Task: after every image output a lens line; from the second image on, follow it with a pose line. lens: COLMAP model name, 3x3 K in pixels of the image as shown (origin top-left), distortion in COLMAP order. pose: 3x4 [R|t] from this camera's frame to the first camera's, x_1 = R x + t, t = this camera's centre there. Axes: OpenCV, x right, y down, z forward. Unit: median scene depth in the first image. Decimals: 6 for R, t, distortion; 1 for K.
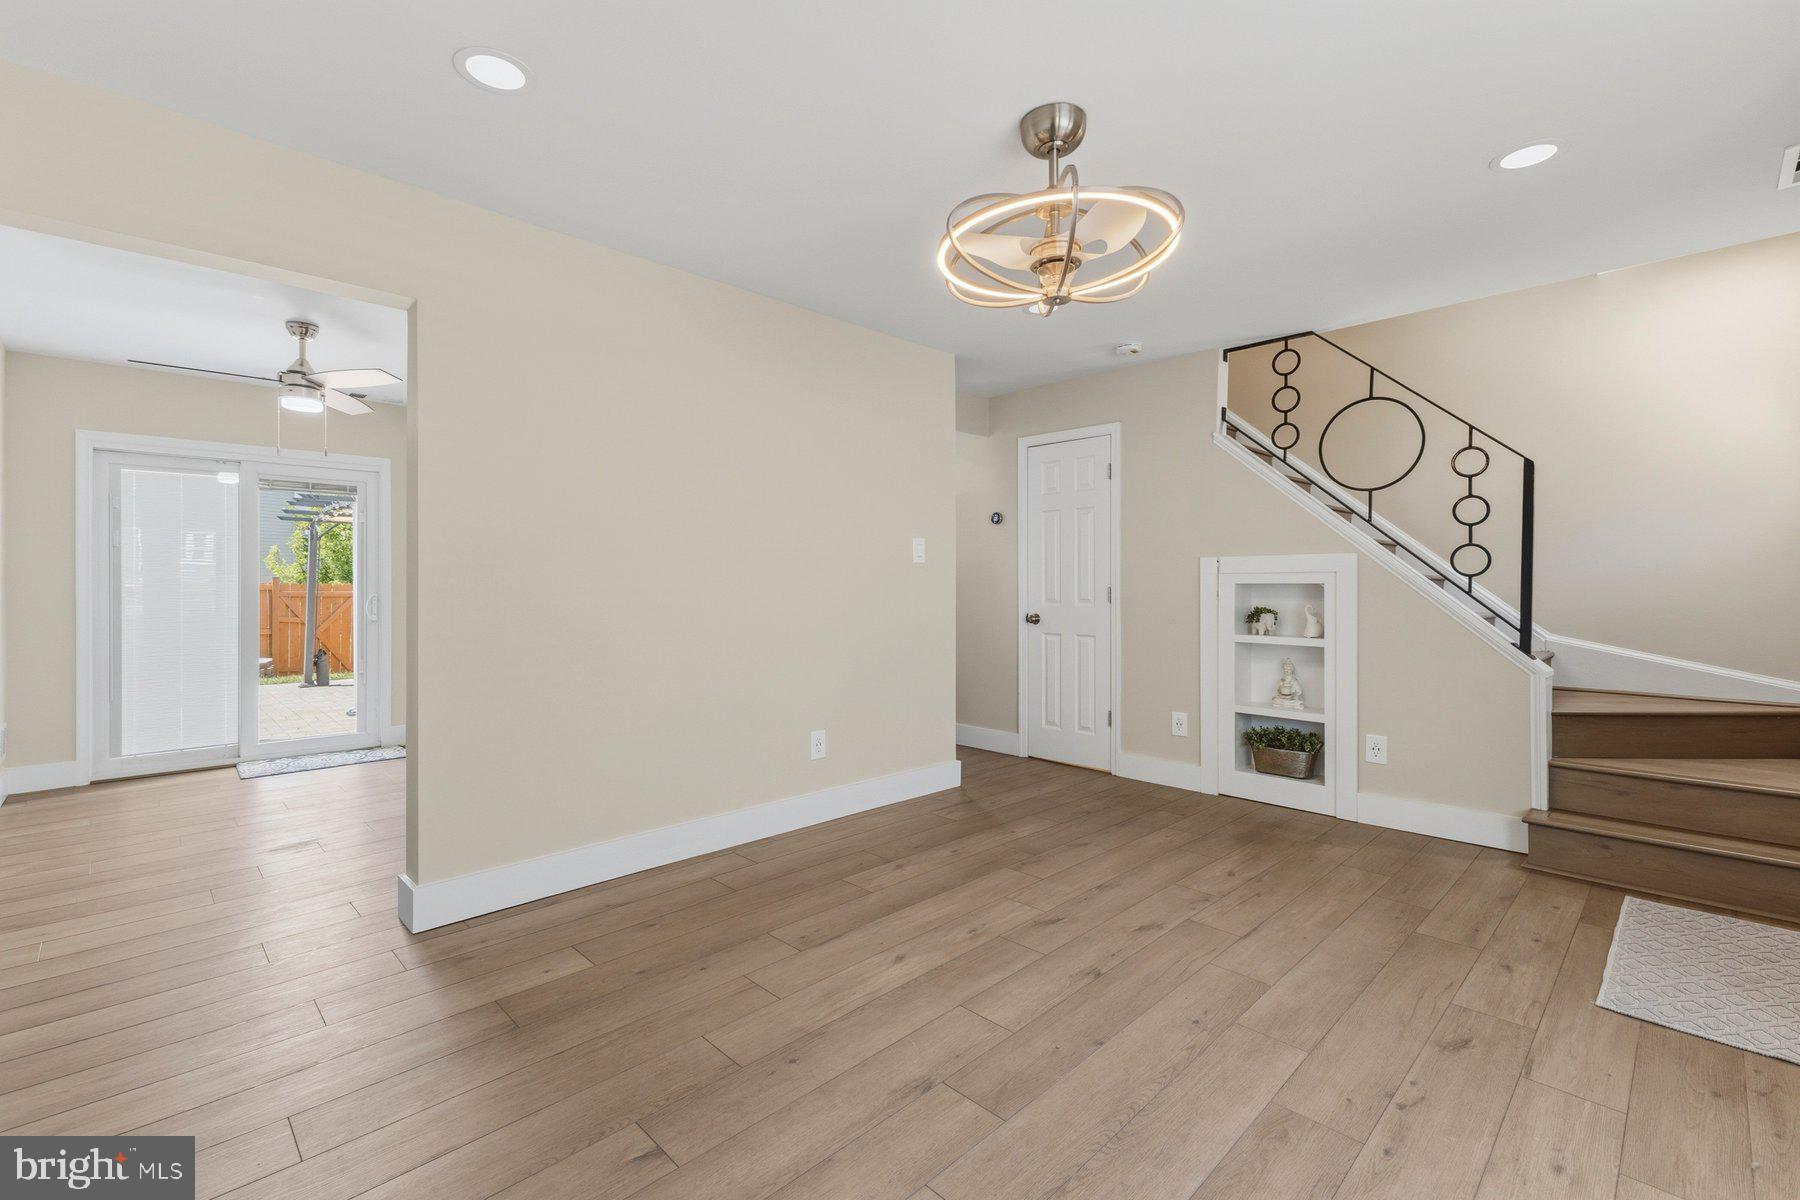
lens RADIAL K [[779.8, 0, 906.8], [0, 779.8, 584.6], [0, 0, 1]] dist [0.017911, -0.004573]
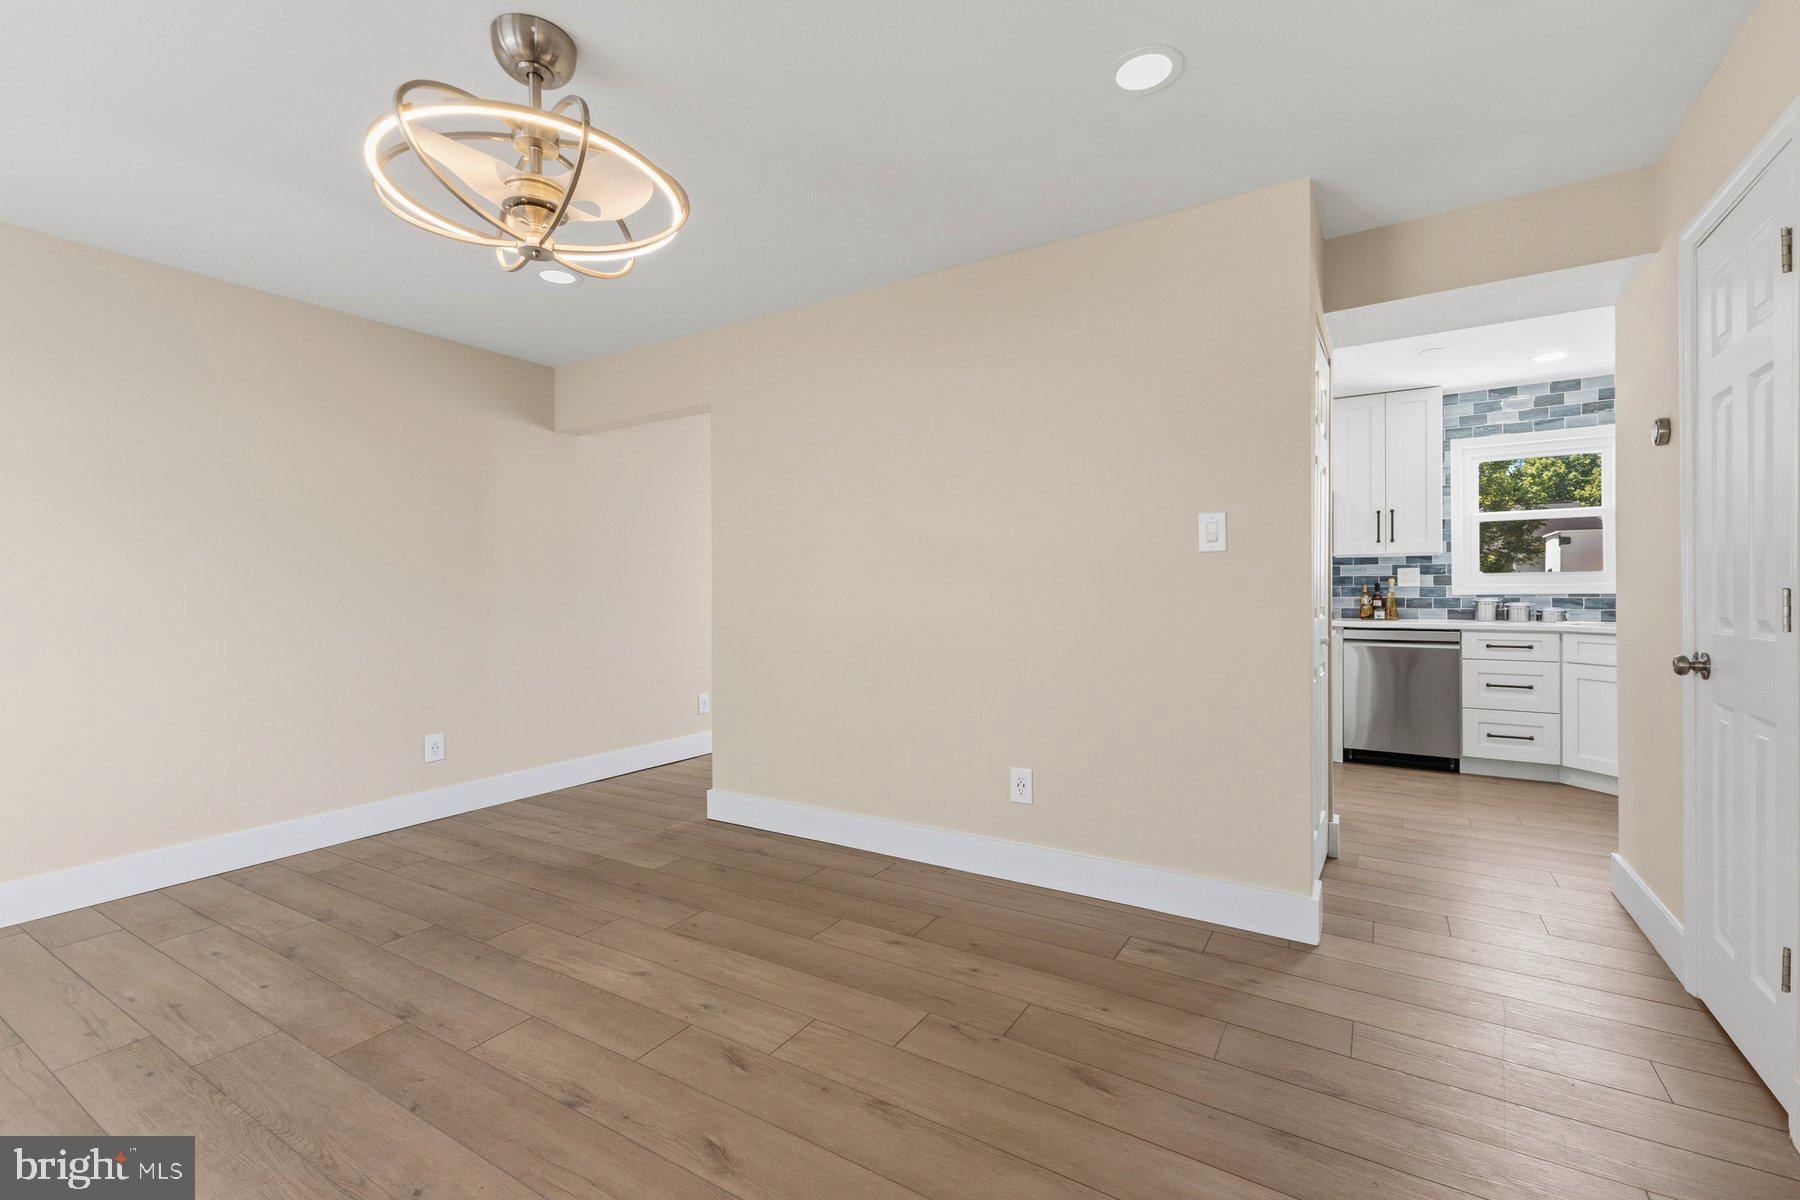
lens RADIAL K [[779.8, 0, 906.4], [0, 779.8, 596.3], [0, 0, 1]] dist [0.017911, -0.004573]
pose [[0.238831, 0.006689, -0.971038, 0.971465], [0.009531, 0.999912, 0.009233, -0.000878], [0.971014, -0.011460, 0.238747, 1.041338]]
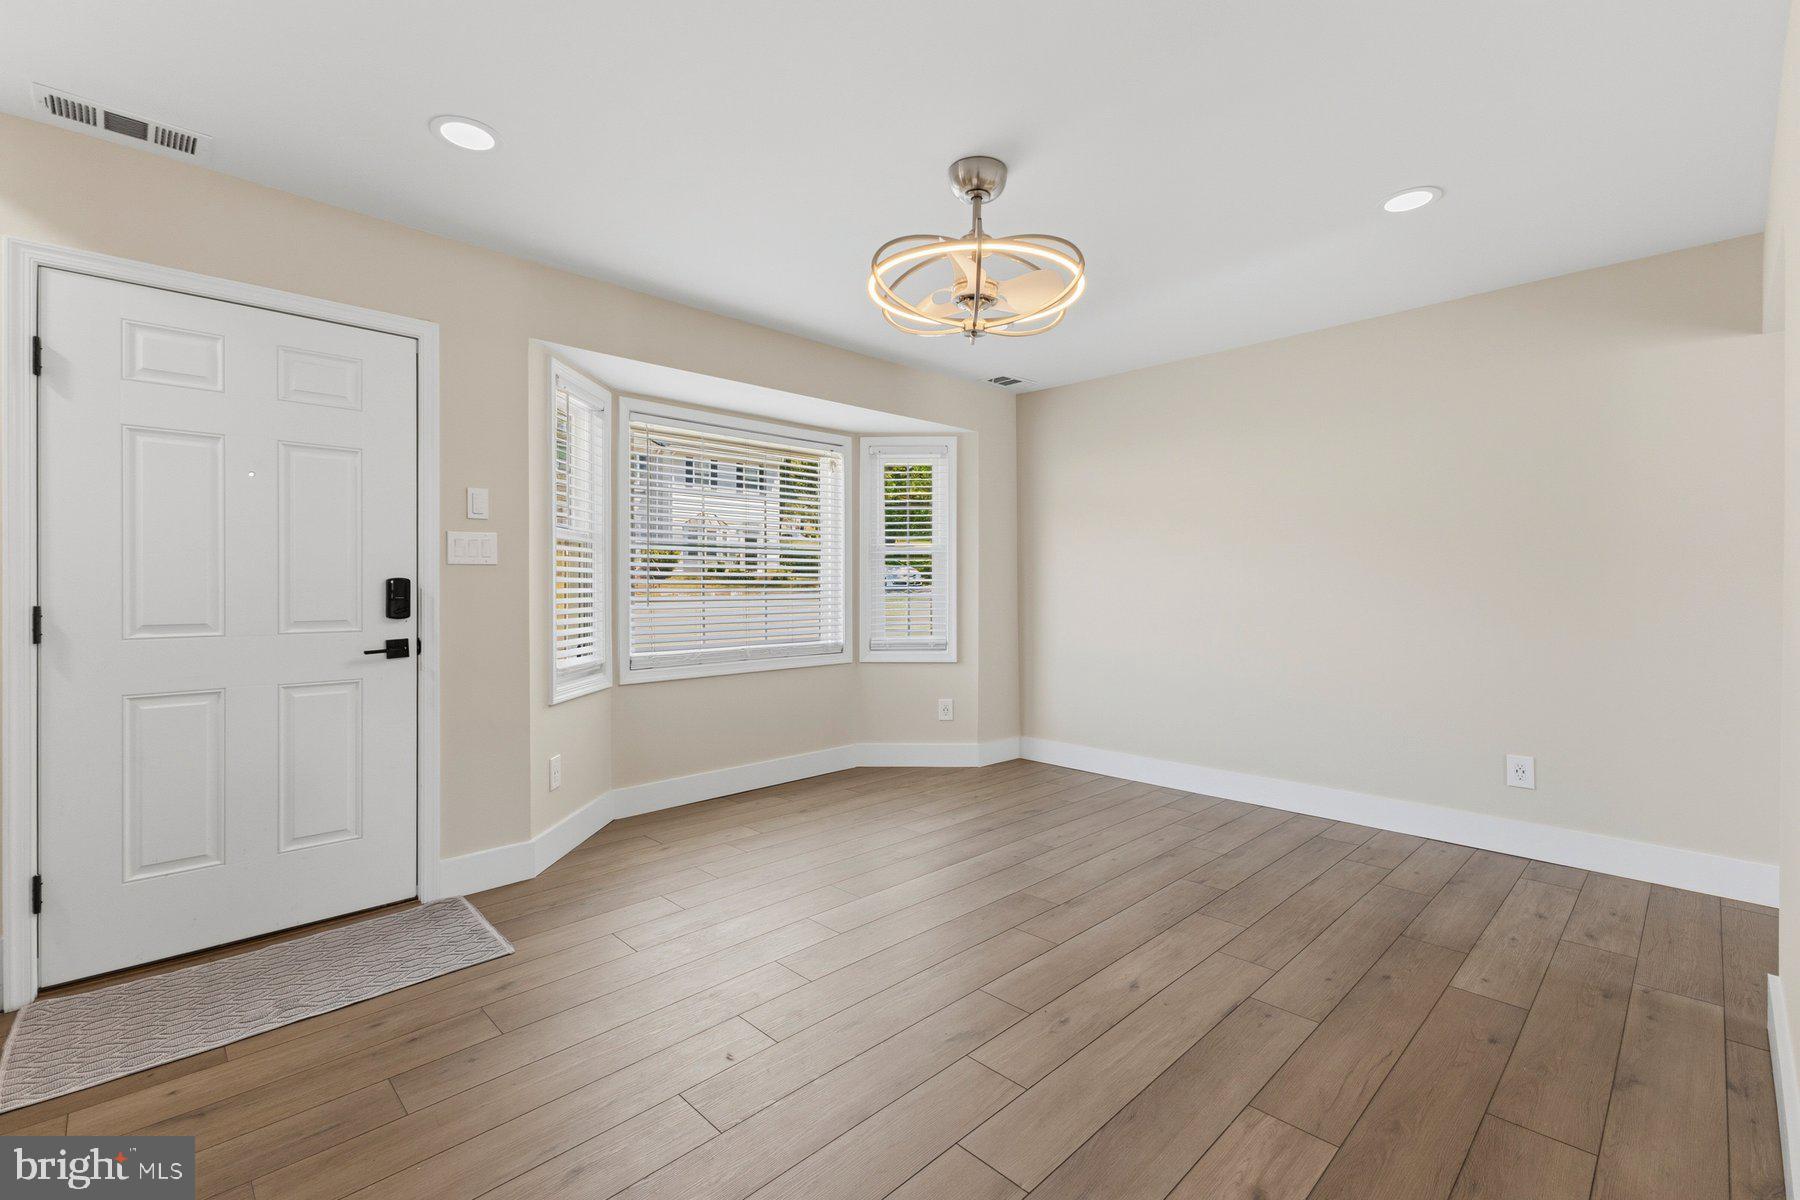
lens RADIAL K [[779.8, 0, 900.2], [0, 779.8, 588.4], [0, 0, 1]] dist [0.017911, -0.004573]
pose [[-0.999898, 0.001814, 0.014198, 0.246866], [0.001747, 0.999987, -0.004685, 0.001341], [-0.014206, -0.004660, -0.999888, 1.859139]]
